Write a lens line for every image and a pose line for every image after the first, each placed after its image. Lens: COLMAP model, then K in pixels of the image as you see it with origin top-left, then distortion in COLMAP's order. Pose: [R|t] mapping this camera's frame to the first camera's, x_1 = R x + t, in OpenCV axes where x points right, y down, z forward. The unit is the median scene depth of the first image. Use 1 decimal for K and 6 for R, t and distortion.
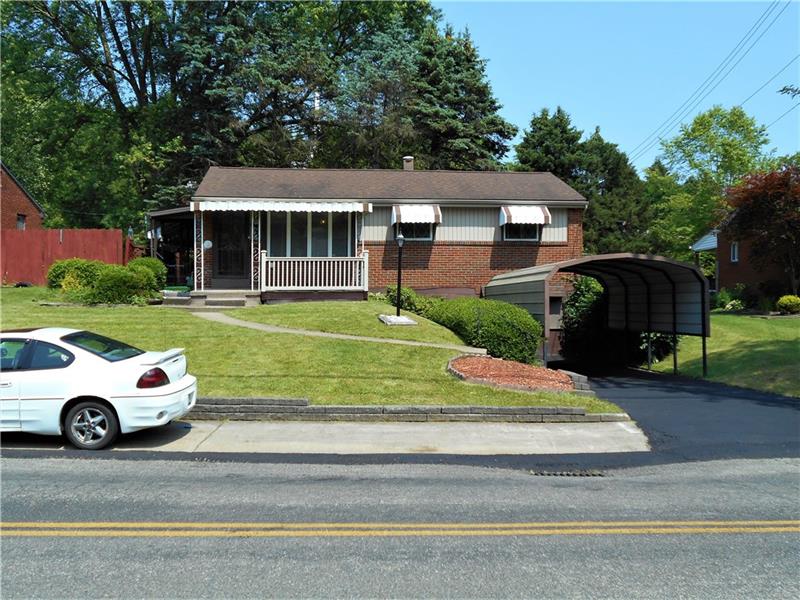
lens RADIAL K [[865.5, 0, 400.0], [0, 865.5, 300.0], [0, 0, 1]] dist [-0.007976, -0.002117]
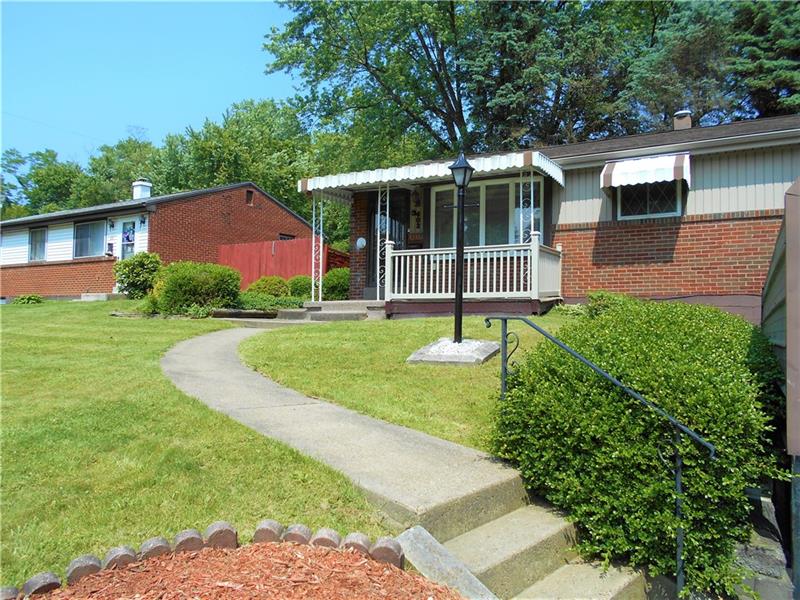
lens RADIAL K [[618.7, 0, 400.0], [0, 618.7, 300.0], [0, 0, 1]] dist [-0.001659, 0.005063]
pose [[0.821224, -0.009323, -0.570530, 0.129235], [-0.016378, 0.999069, -0.039900, 0.008810], [0.570371, 0.042111, 0.820307, 0.593444]]
